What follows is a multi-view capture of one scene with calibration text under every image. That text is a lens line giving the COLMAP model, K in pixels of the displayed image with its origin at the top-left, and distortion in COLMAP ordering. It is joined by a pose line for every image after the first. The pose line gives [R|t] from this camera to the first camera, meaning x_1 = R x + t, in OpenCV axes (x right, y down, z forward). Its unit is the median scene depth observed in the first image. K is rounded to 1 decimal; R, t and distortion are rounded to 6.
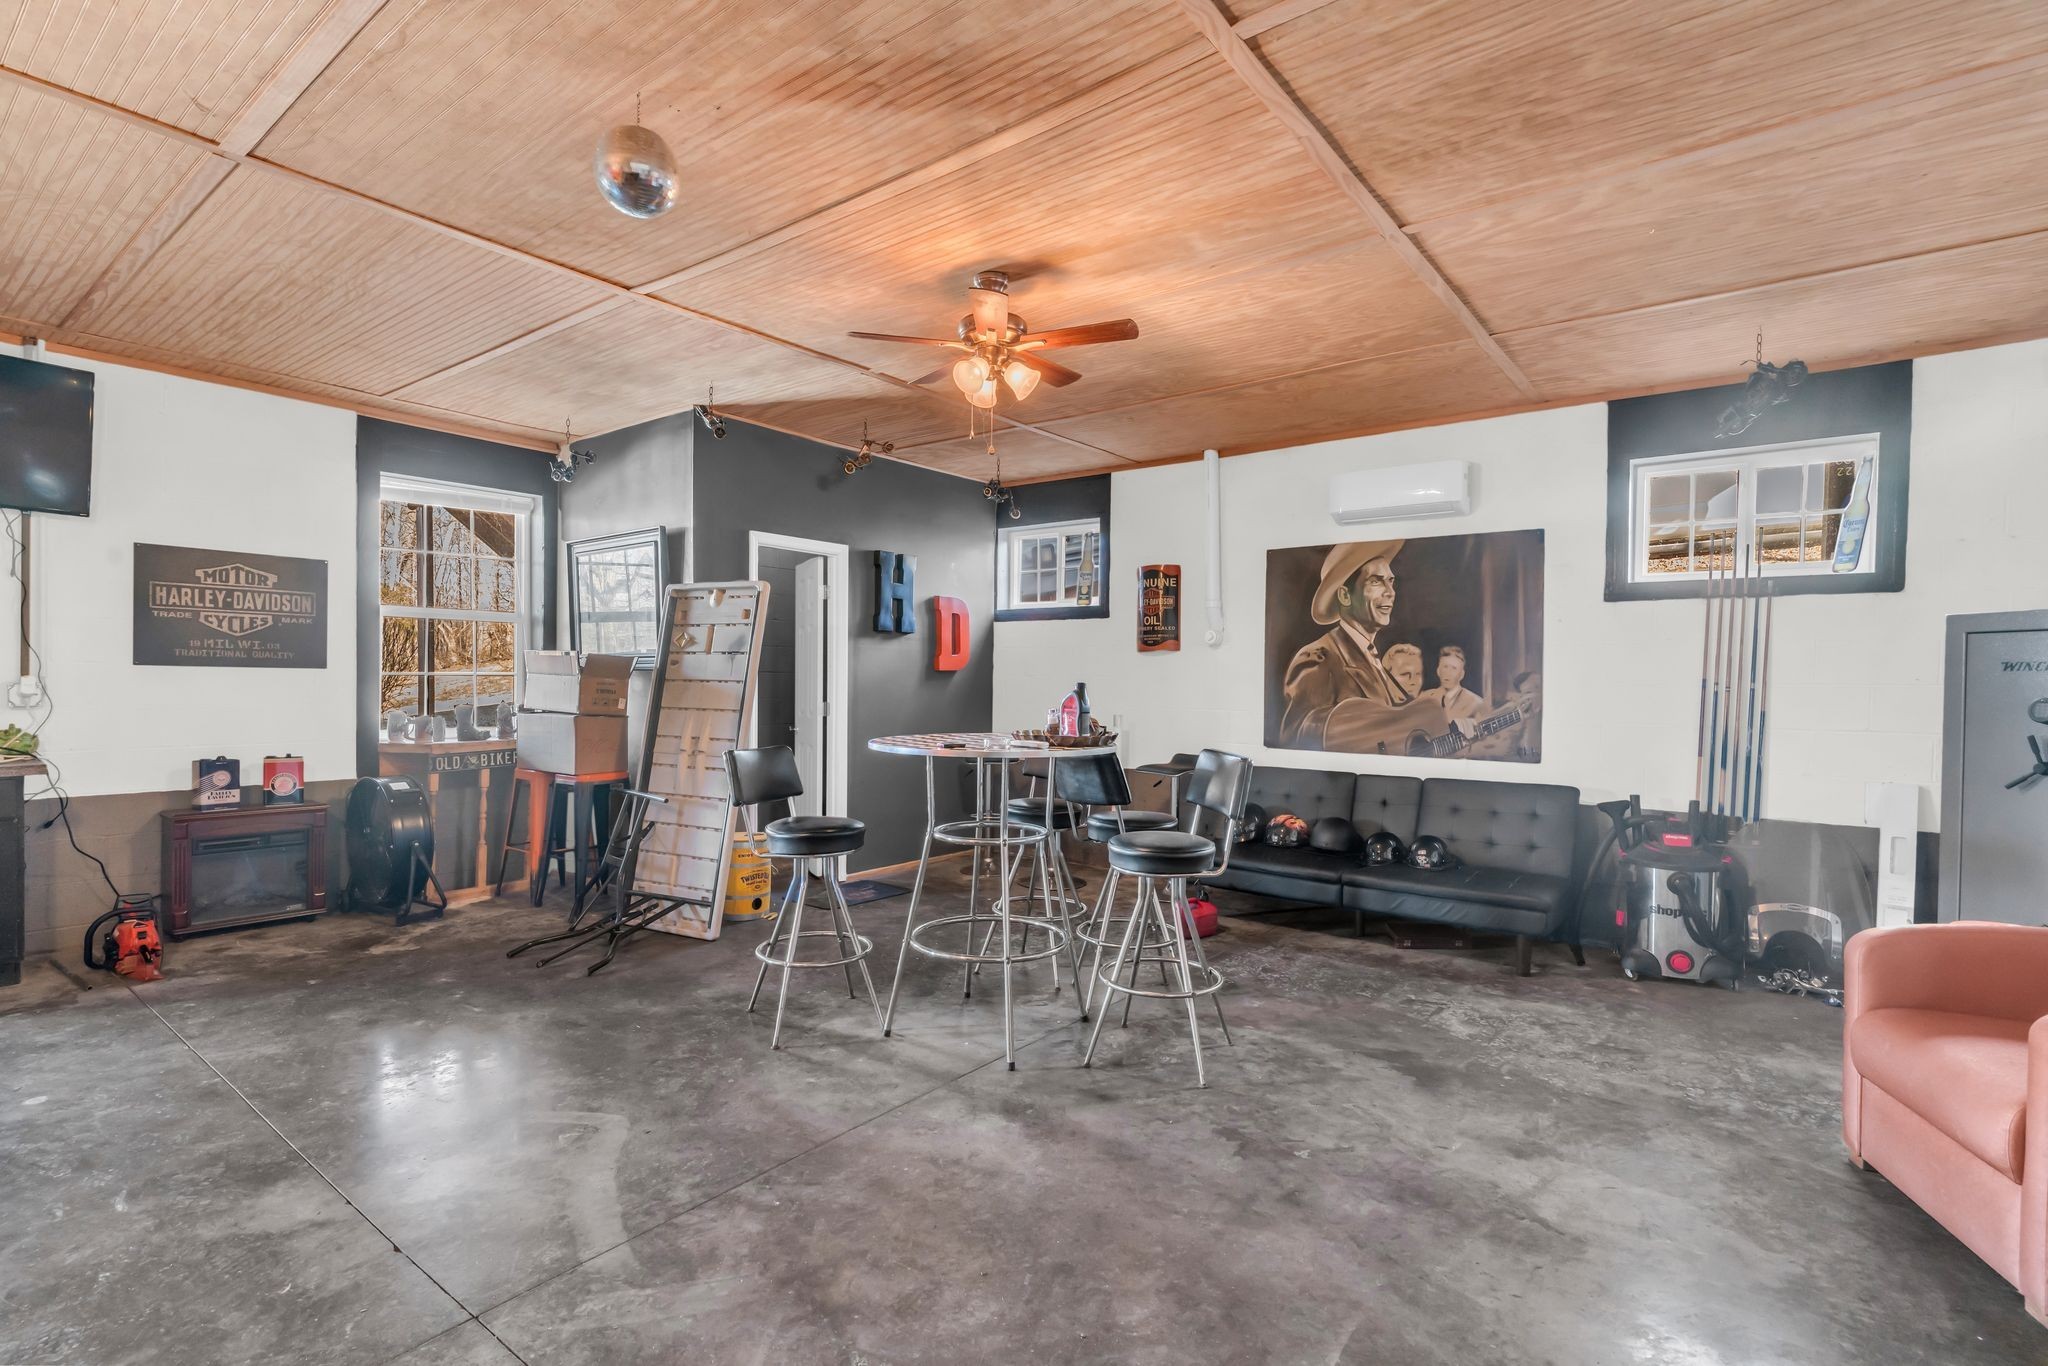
lens RADIAL K [[979.3, 0, 1024.6], [0, 979.3, 696.0], [0, 0, 1]] dist [0.002571, -0.001137]
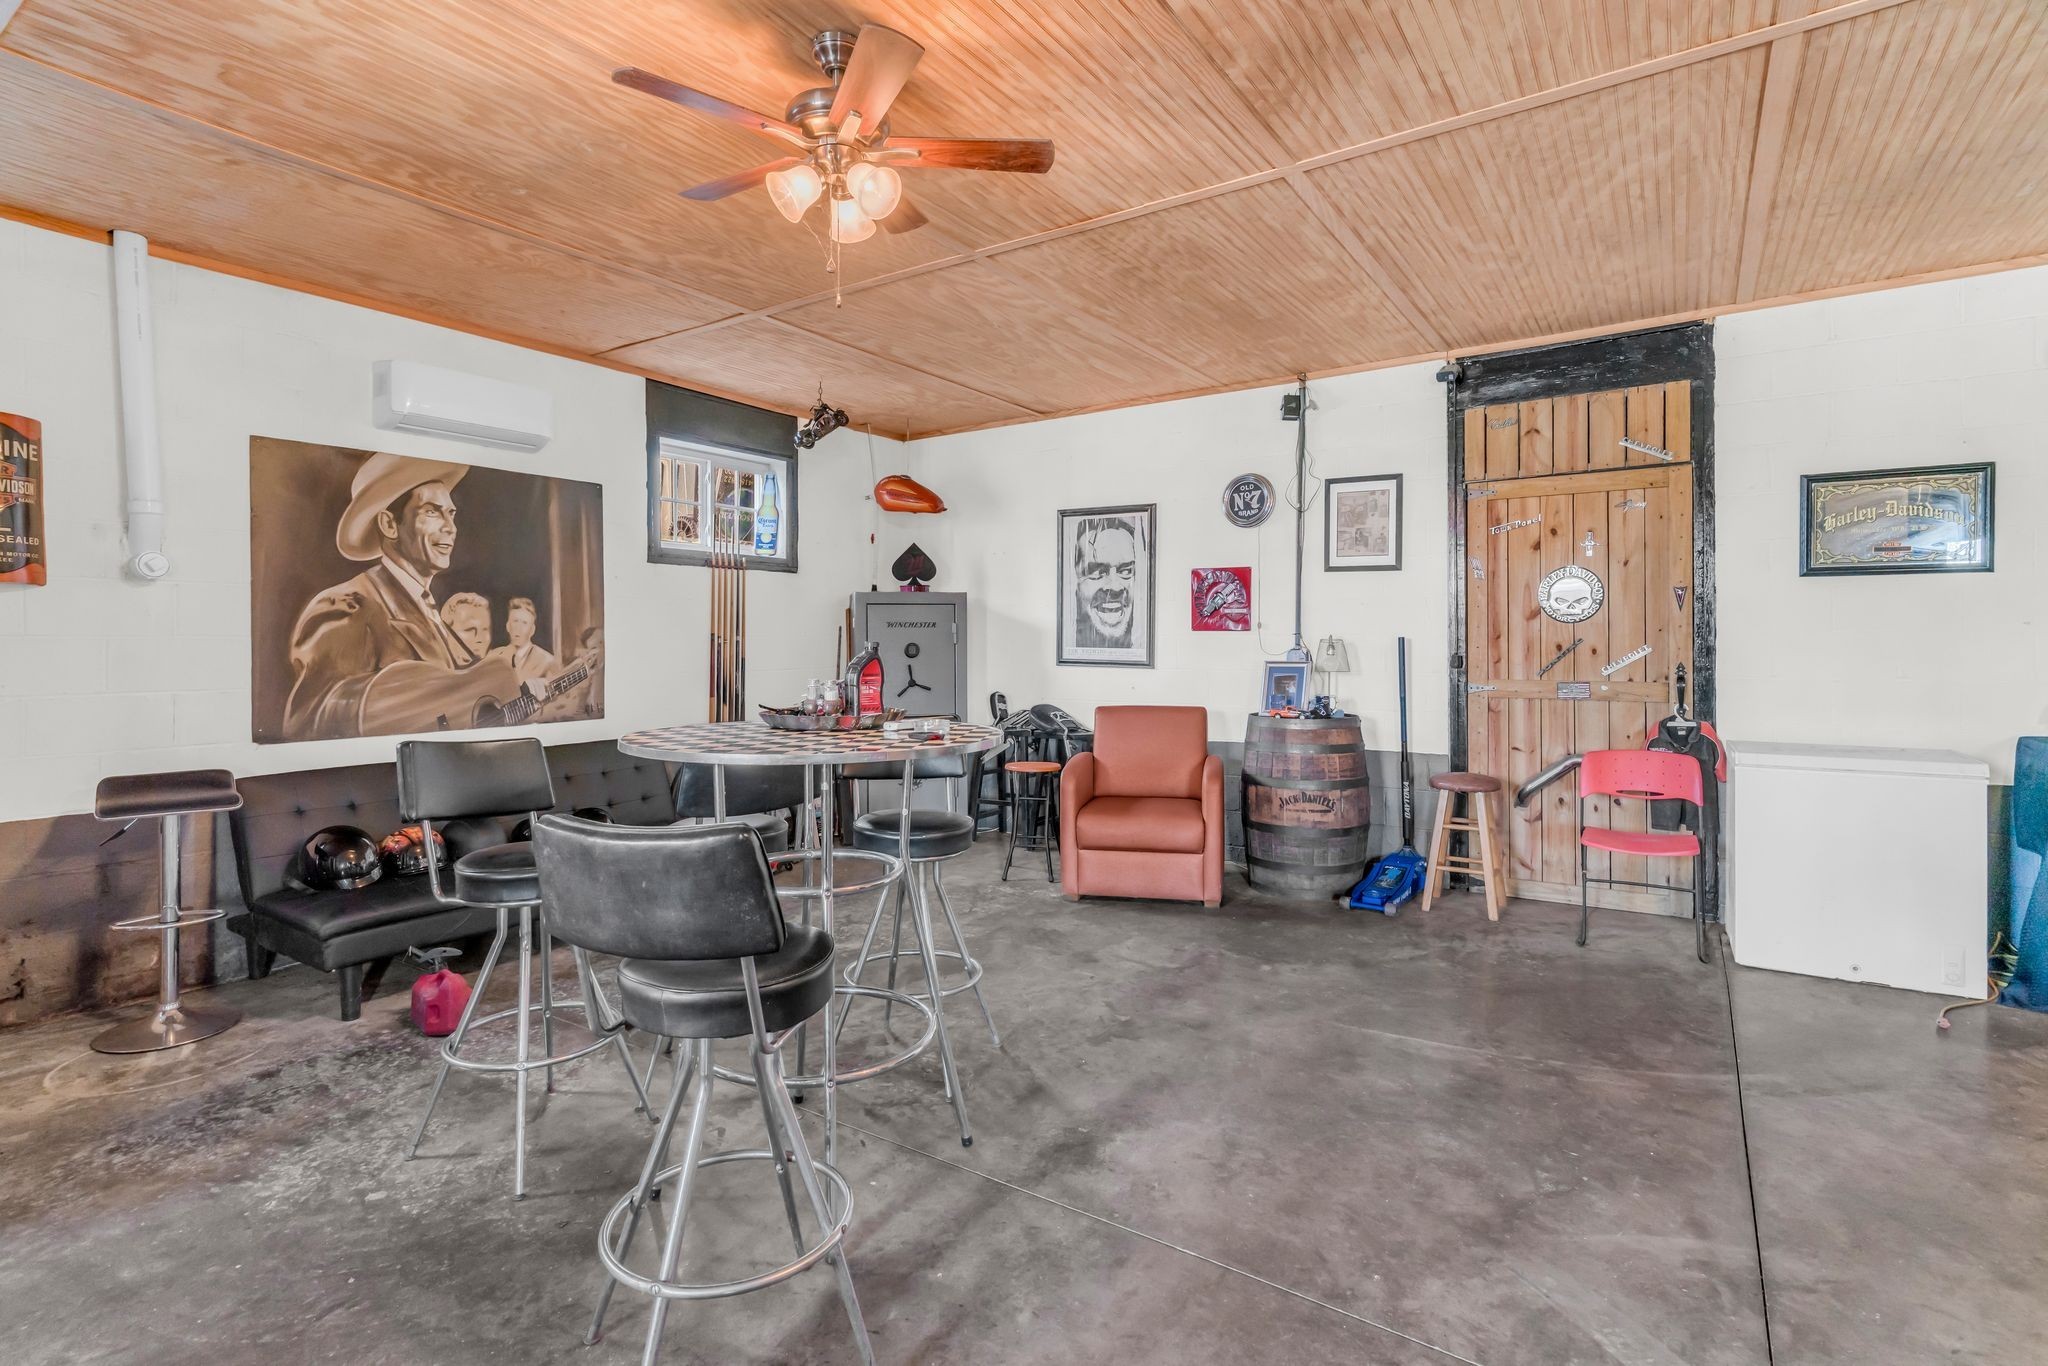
lens RADIAL K [[979.3, 0, 1020.5], [0, 979.3, 641.3], [0, 0, 1]] dist [0.002571, -0.001137]
pose [[-0.069240, -0.013002, 0.997515, -0.486877], [0.021841, 0.999656, 0.014546, -0.015181], [-0.997361, 0.022794, -0.068932, 0.626612]]
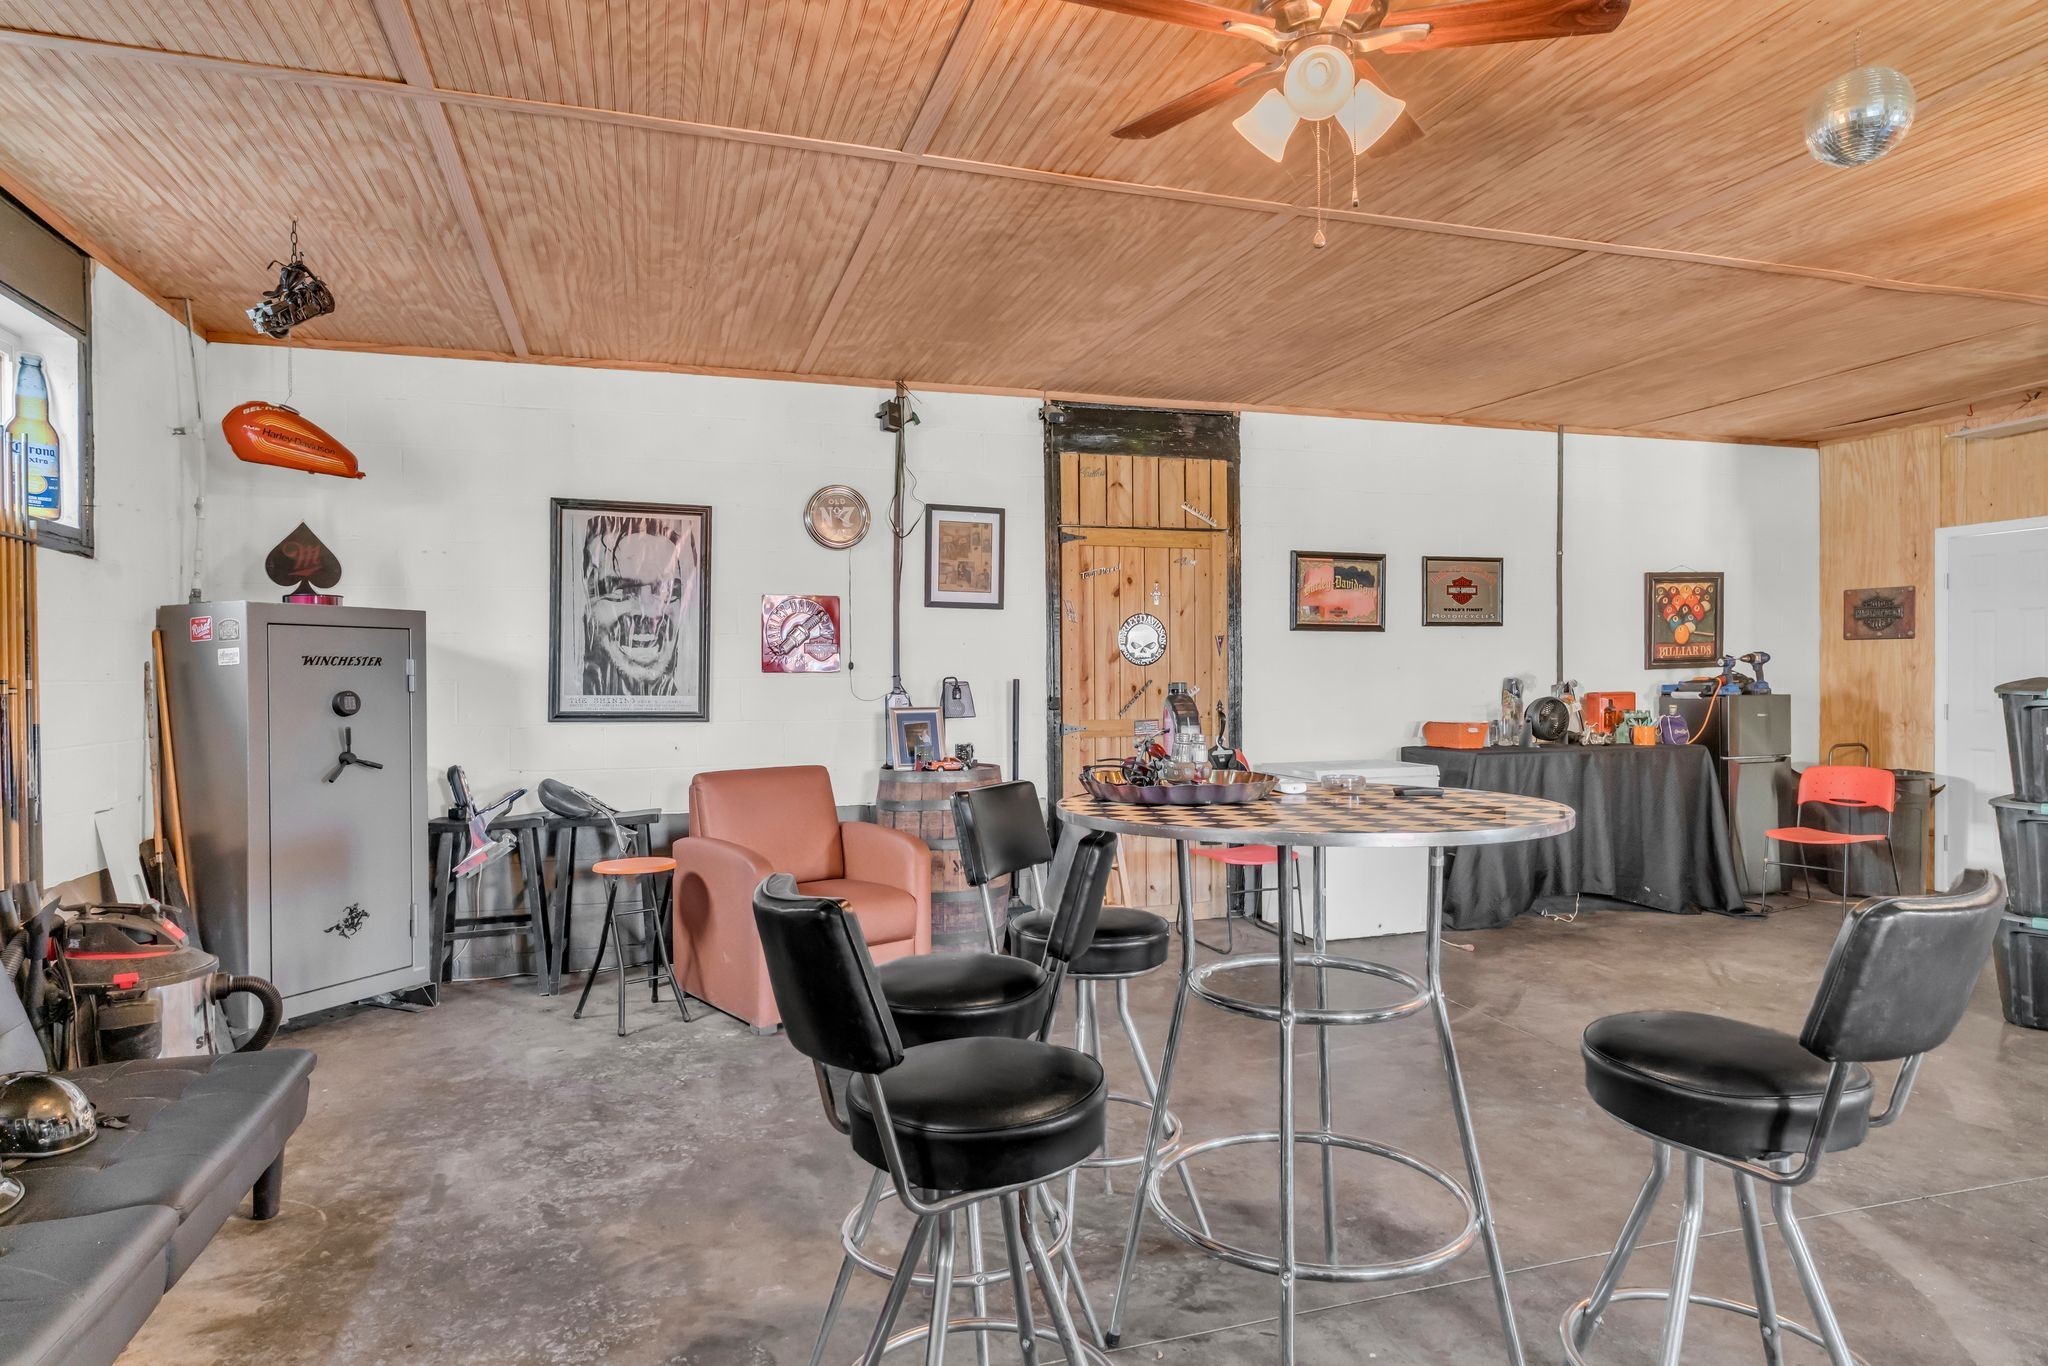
lens RADIAL K [[1149.2, 0, 1022.3], [0, 1149.2, 685.1], [0, 0, 1]] dist [0.002752, 0.002063]
pose [[-0.821526, -0.008348, 0.570109, -0.172634], [0.009203, 0.999568, 0.027898, -0.021783], [-0.570096, 0.028166, -0.821095, 1.081615]]
